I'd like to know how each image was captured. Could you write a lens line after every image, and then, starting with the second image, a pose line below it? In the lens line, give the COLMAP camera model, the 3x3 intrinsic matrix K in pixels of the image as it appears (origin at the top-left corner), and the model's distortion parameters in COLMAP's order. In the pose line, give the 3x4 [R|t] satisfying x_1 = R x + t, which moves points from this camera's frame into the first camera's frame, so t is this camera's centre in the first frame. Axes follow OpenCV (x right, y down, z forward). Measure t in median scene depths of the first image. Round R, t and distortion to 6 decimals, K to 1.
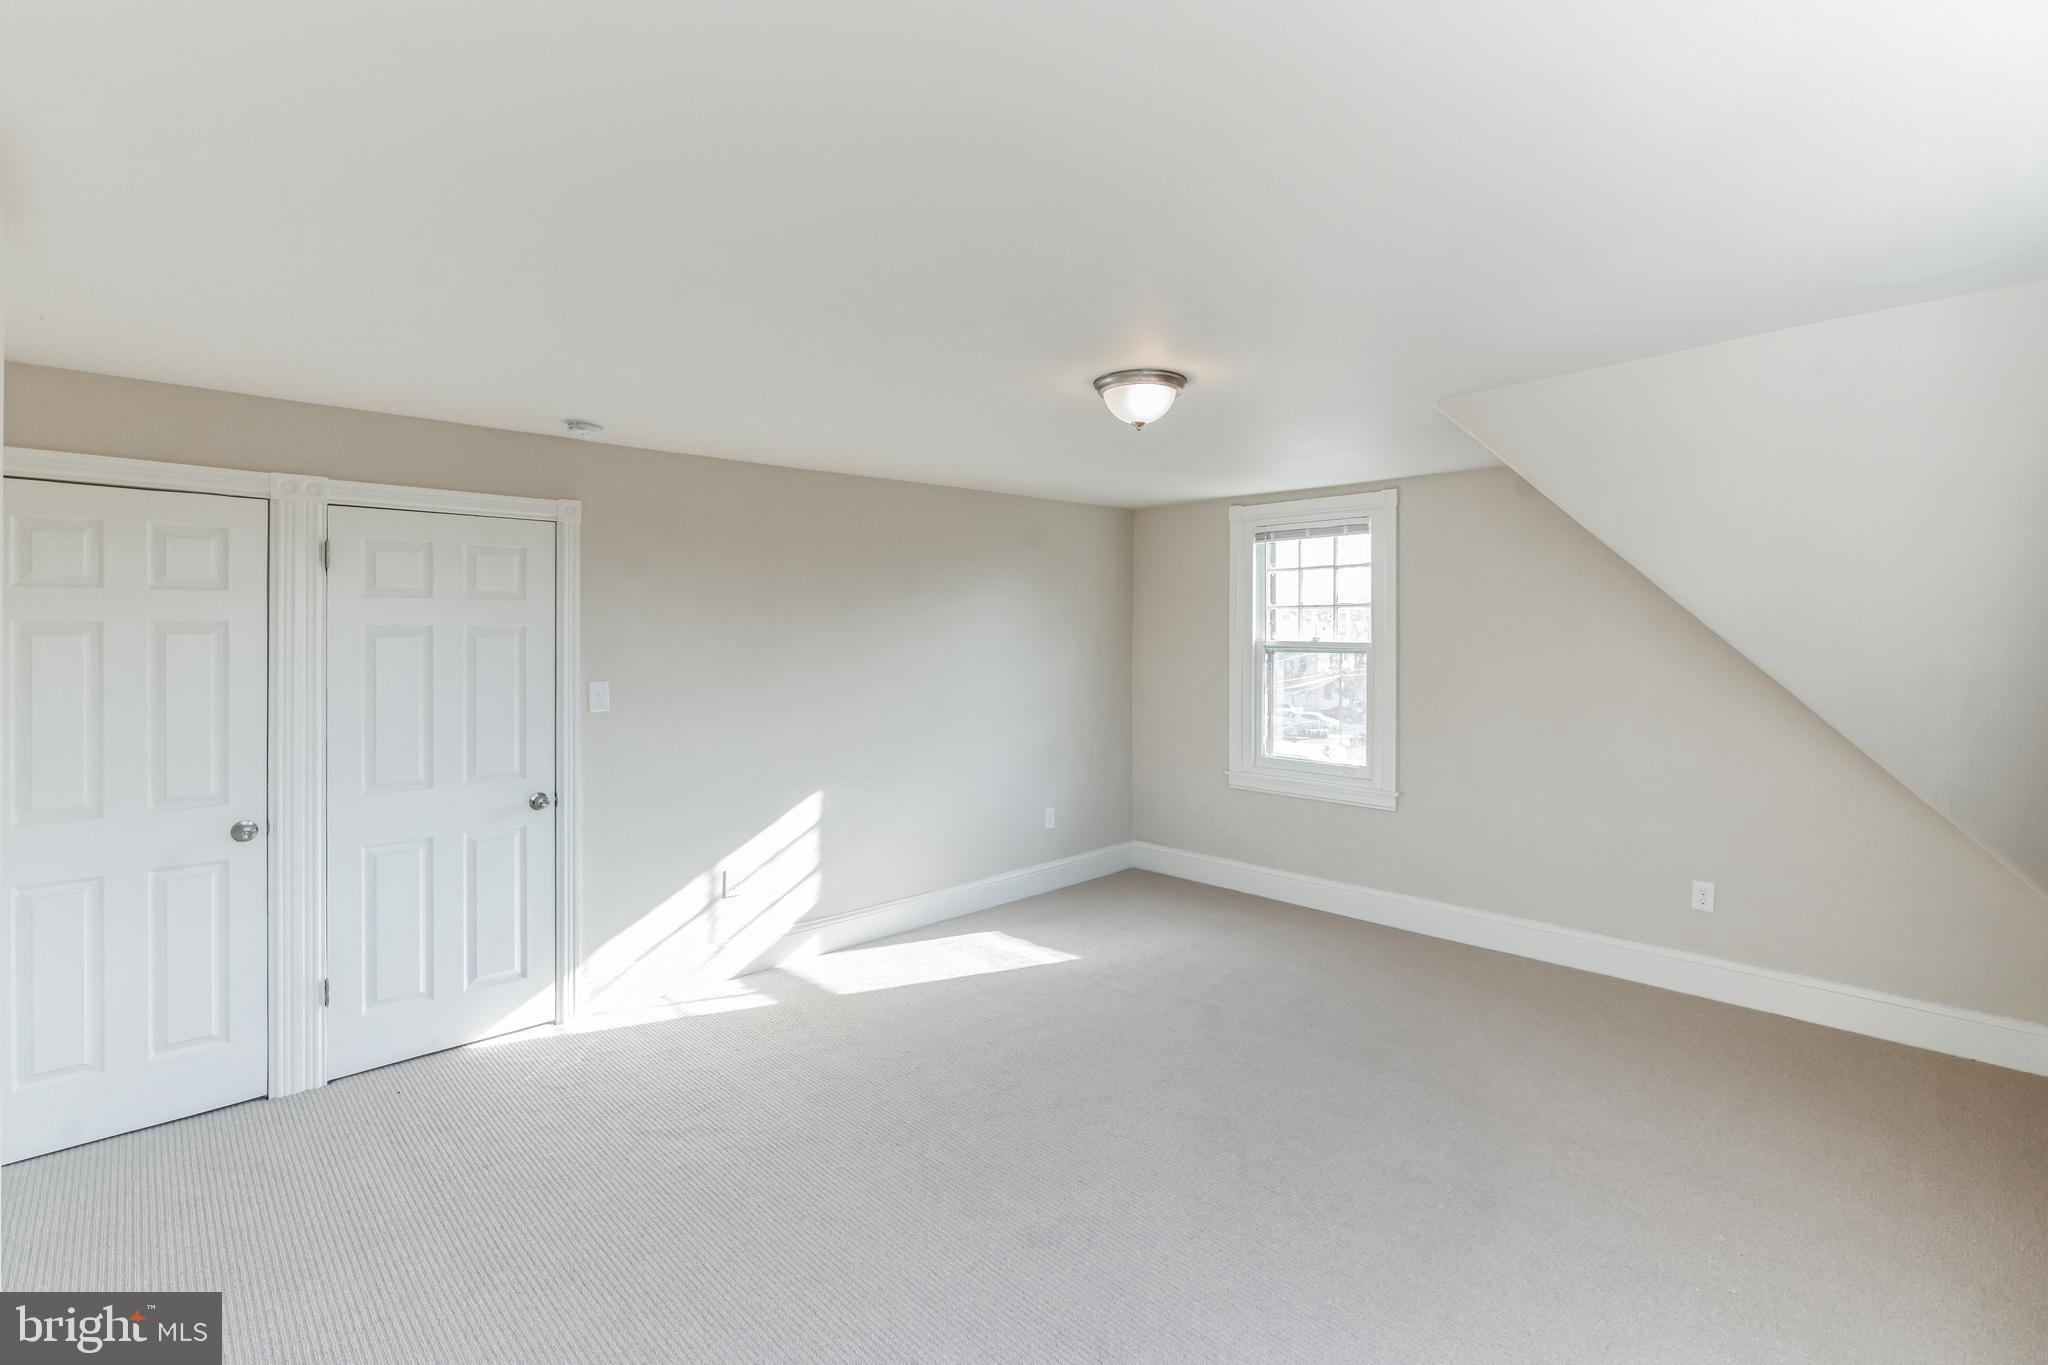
lens RADIAL K [[955.3, 0, 1021.1], [0, 955.3, 633.9], [0, 0, 1]] dist [-0.009918, 0.000819]
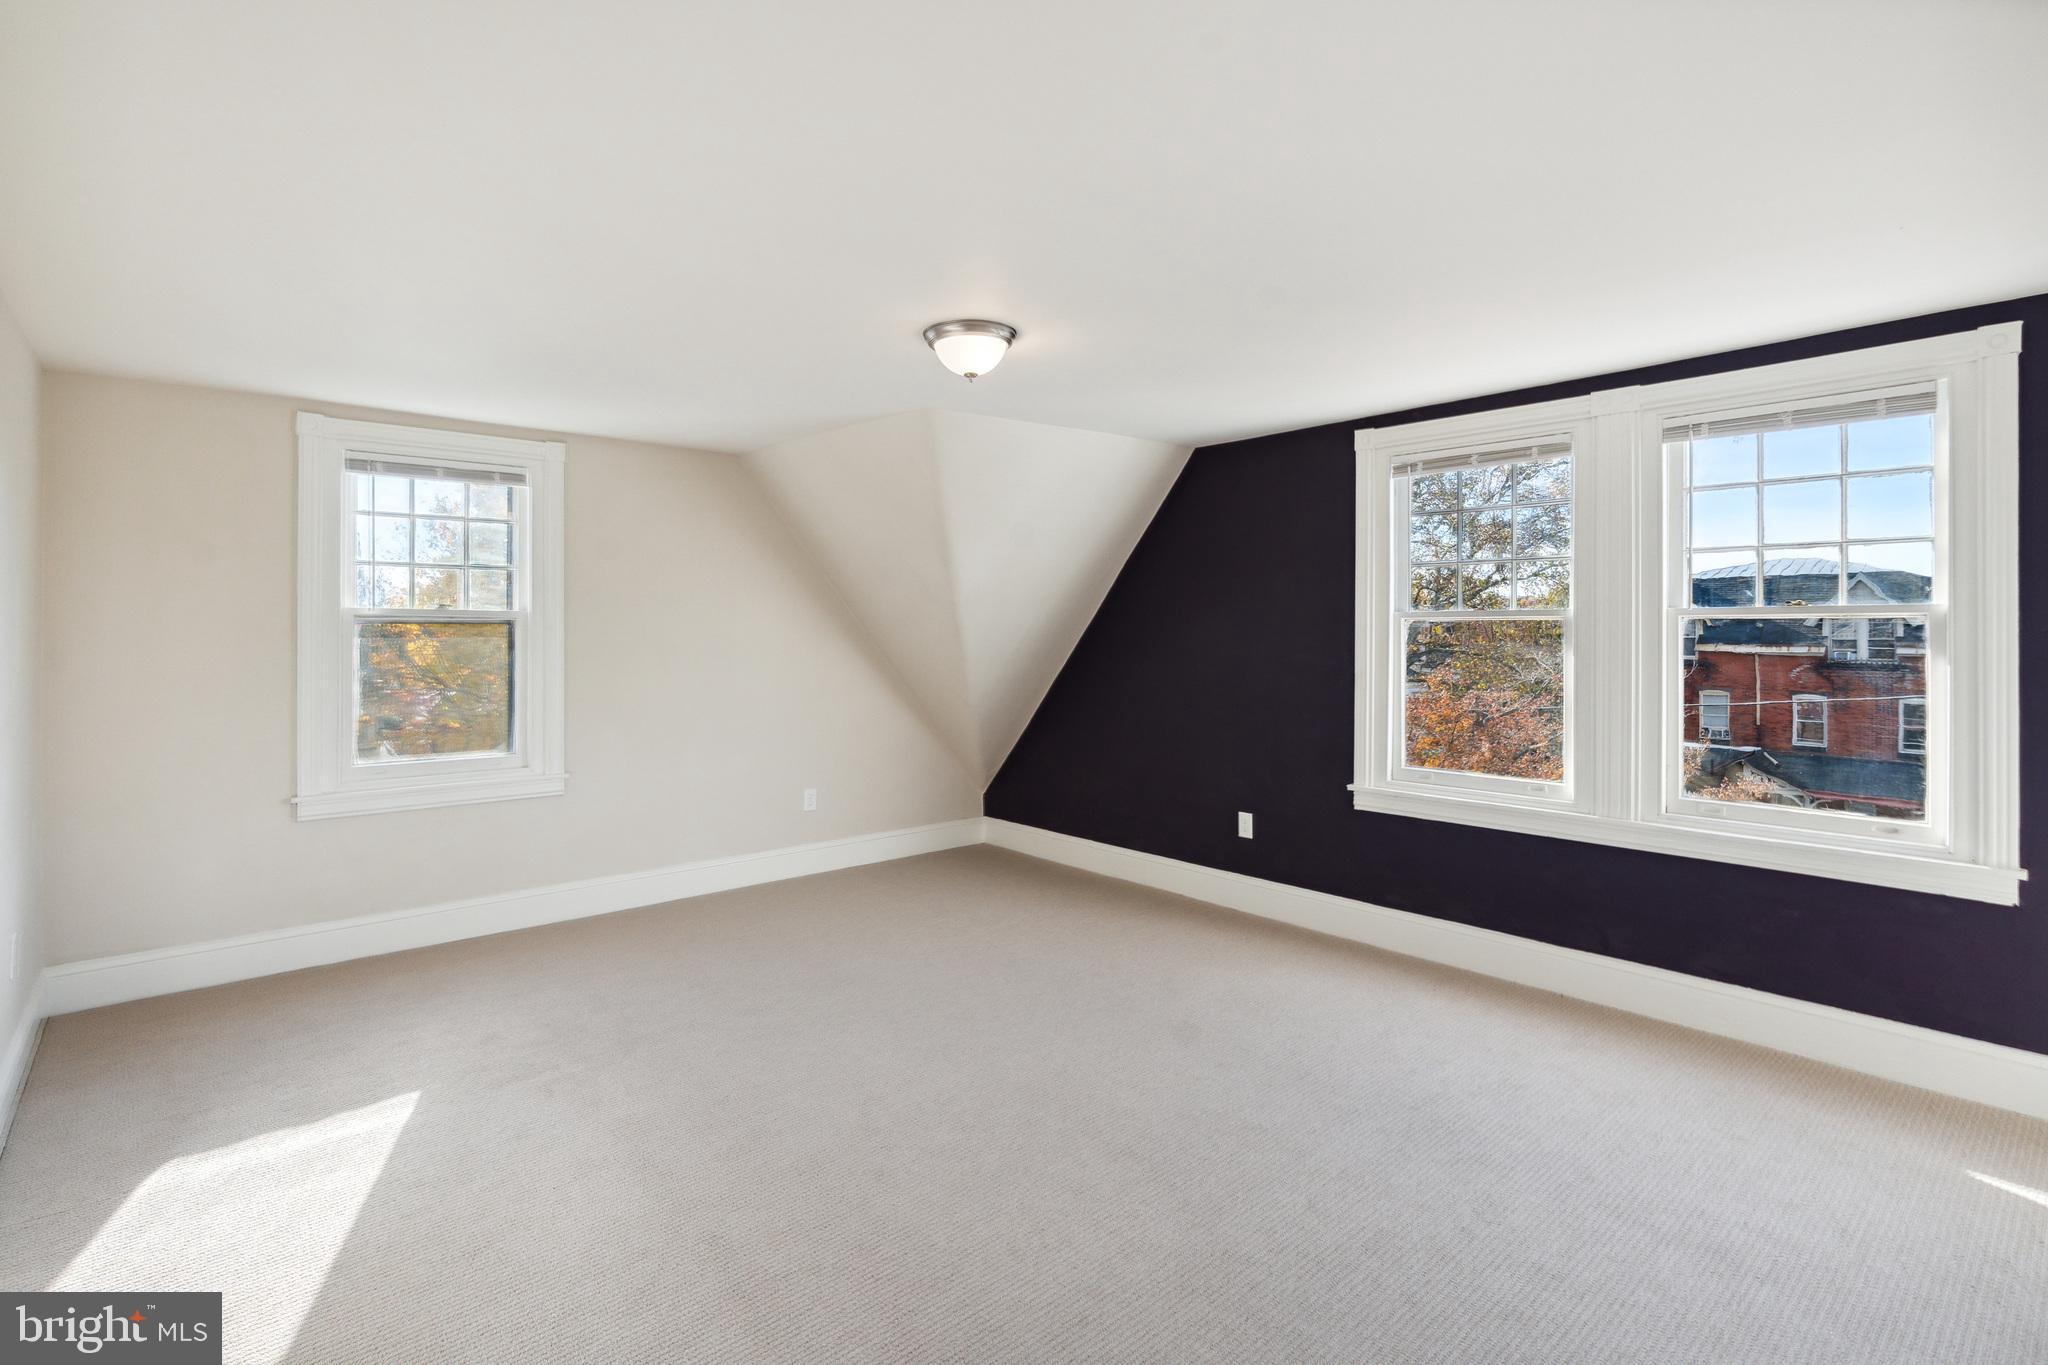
lens RADIAL K [[955.3, 0, 1021.1], [0, 955.3, 633.9], [0, 0, 1]] dist [-0.009918, 0.000819]
pose [[0.025334, -0.008828, 0.999640, -0.537563], [-0.014048, 0.999859, 0.009186, 0.015563], [-0.999580, -0.014275, 0.025206, 0.543691]]
